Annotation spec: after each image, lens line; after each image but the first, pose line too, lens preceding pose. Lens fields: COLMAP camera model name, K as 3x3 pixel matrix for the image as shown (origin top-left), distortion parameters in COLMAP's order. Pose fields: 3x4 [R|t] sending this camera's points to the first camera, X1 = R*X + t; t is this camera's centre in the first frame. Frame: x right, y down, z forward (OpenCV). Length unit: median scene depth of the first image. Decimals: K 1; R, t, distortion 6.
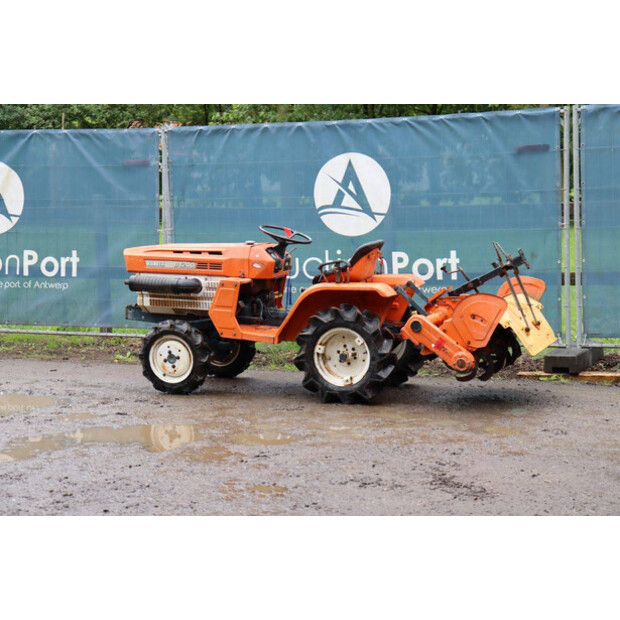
lens RADIAL K [[1351.8, 0, 324.1], [0, 1351.8, 315.5], [0, 0, 1]] dist [0.327786, 0.000000]
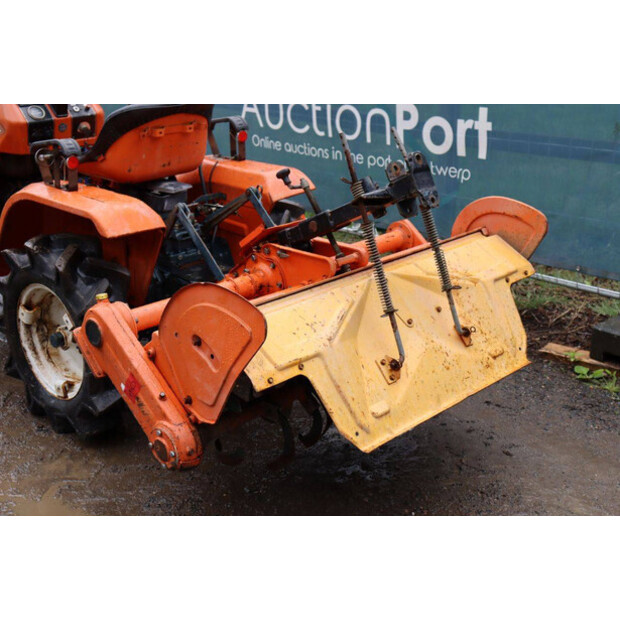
lens RADIAL K [[868.4, 0, 301.6], [0, 868.4, 309.0], [0, 0, 1]] dist [0.076933, 0.000000]
pose [[0.912880, 0.159192, -0.375910, 0.201905], [-0.061588, 0.963999, 0.258677, -0.064683], [0.403556, -0.212989, 0.889819, 0.711353]]
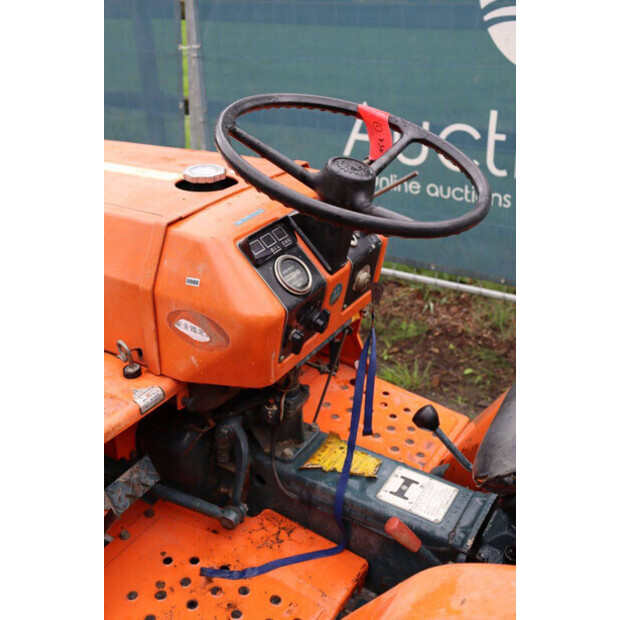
lens RADIAL K [[683.7, 0, 307.5], [0, 683.7, 308.6], [0, 0, 1]] dist [-0.006790, 0.000000]
pose [[0.980831, 0.088485, -0.173609, -0.015949], [-0.024683, 0.940193, 0.339746, -0.072777], [0.193288, -0.328949, 0.924355, 0.899544]]
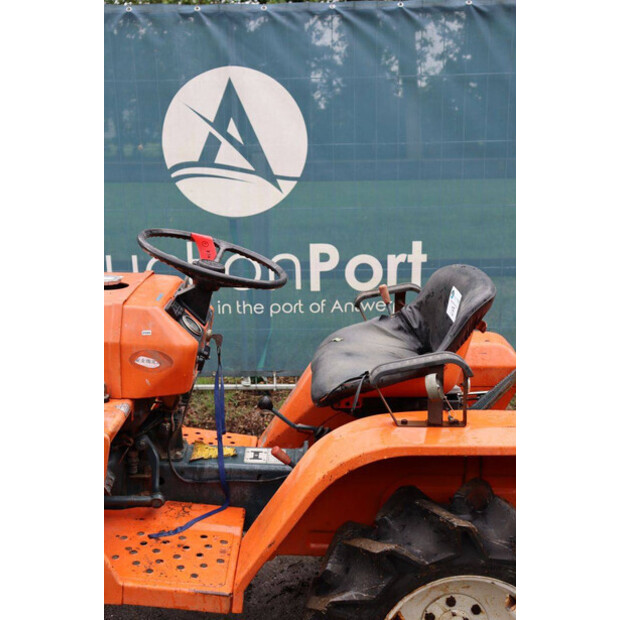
lens RADIAL K [[771.1, 0, 305.2], [0, 771.1, 309.1], [0, 0, 1]] dist [0.061579, 0.000000]
pose [[0.939474, -0.067091, 0.335986, -0.075718], [0.024034, 0.991129, 0.130711, -0.072756], [-0.341775, -0.114725, 0.932753, 0.797206]]
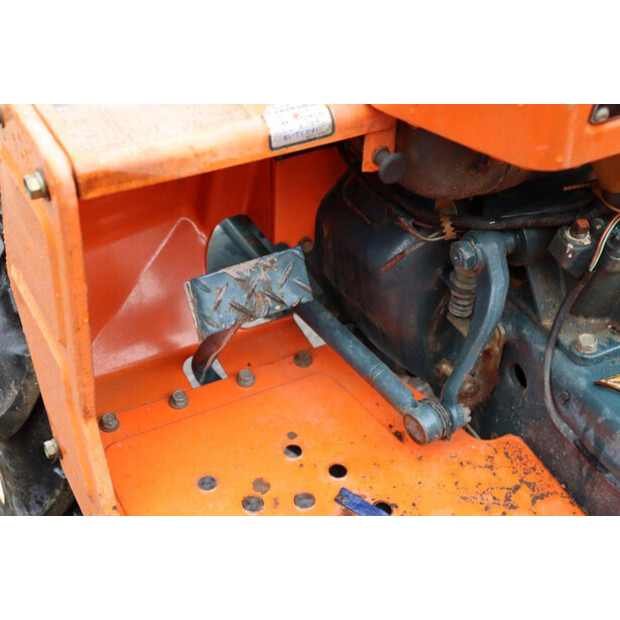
lens RADIAL K [[1071.2, 0, 309.6], [0, 1071.2, 309.2], [0, 0, 1]] dist [0.112058, 0.000000]
pose [[0.745083, 0.432259, -0.507940, -0.010966], [-0.103742, 0.827402, 0.551946, -0.055910], [0.658854, -0.358551, 0.661326, 0.930724]]
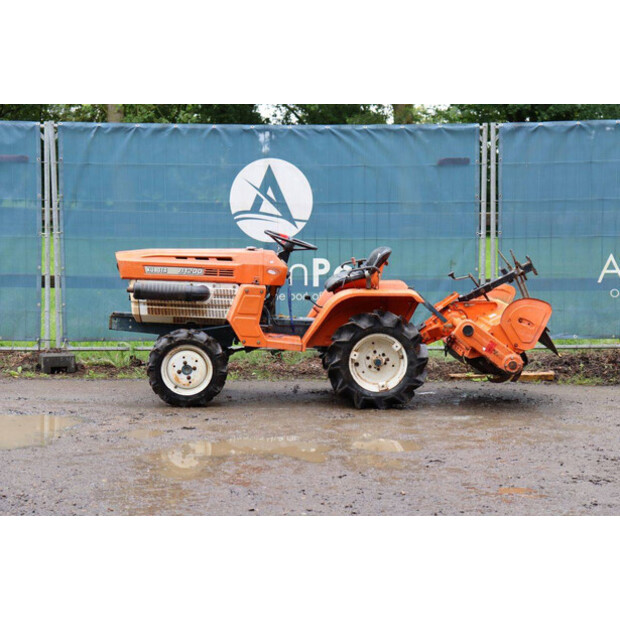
lens RADIAL K [[1351.8, 0, 330.3], [0, 1351.8, 324.9], [0, 0, 1]] dist [0.327786, 0.000000]
pose [[0.913811, -0.015050, 0.405861, -0.402292], [0.014537, 0.999885, 0.004348, -0.002261], [-0.405880, 0.001926, 0.913924, 0.088771]]
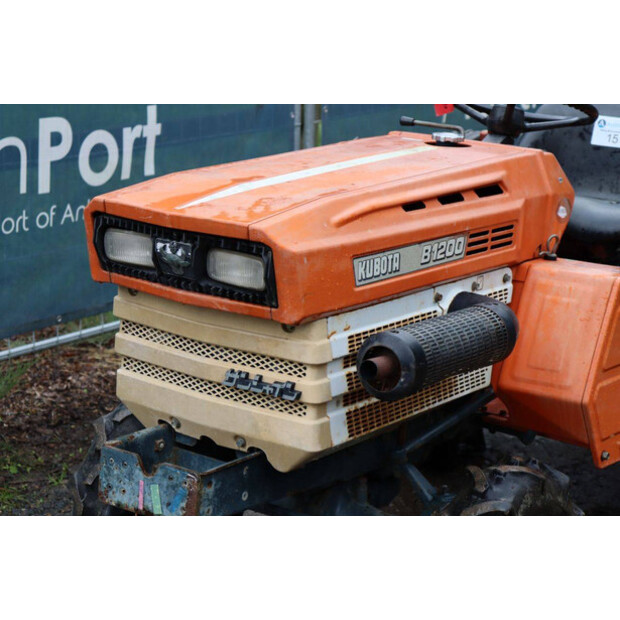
lens RADIAL K [[1443.9, 0, 313.3], [0, 1443.9, 308.9], [0, 0, 1]] dist [0.444615, 0.000000]
pose [[0.246340, -0.208793, 0.946426, -0.379424], [0.059809, 0.977933, 0.200177, -0.084345], [-0.967336, 0.007293, 0.253392, 0.956413]]
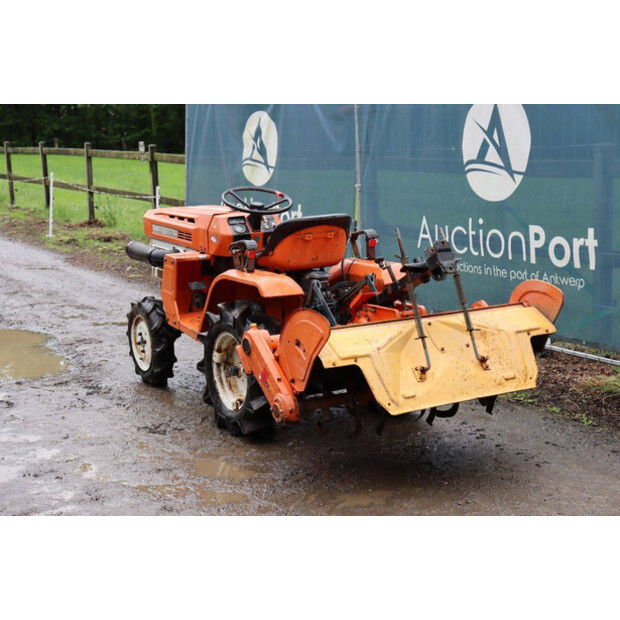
lens RADIAL K [[1073.0, 0, 294.4], [0, 1073.0, 320.0], [0, 0, 1]] dist [0.152430, 0.000000]
pose [[0.758828, 0.110312, -0.641881, 0.391878], [-0.057701, 0.993063, 0.102452, -0.056396], [0.648730, -0.040707, 0.759929, 0.540868]]
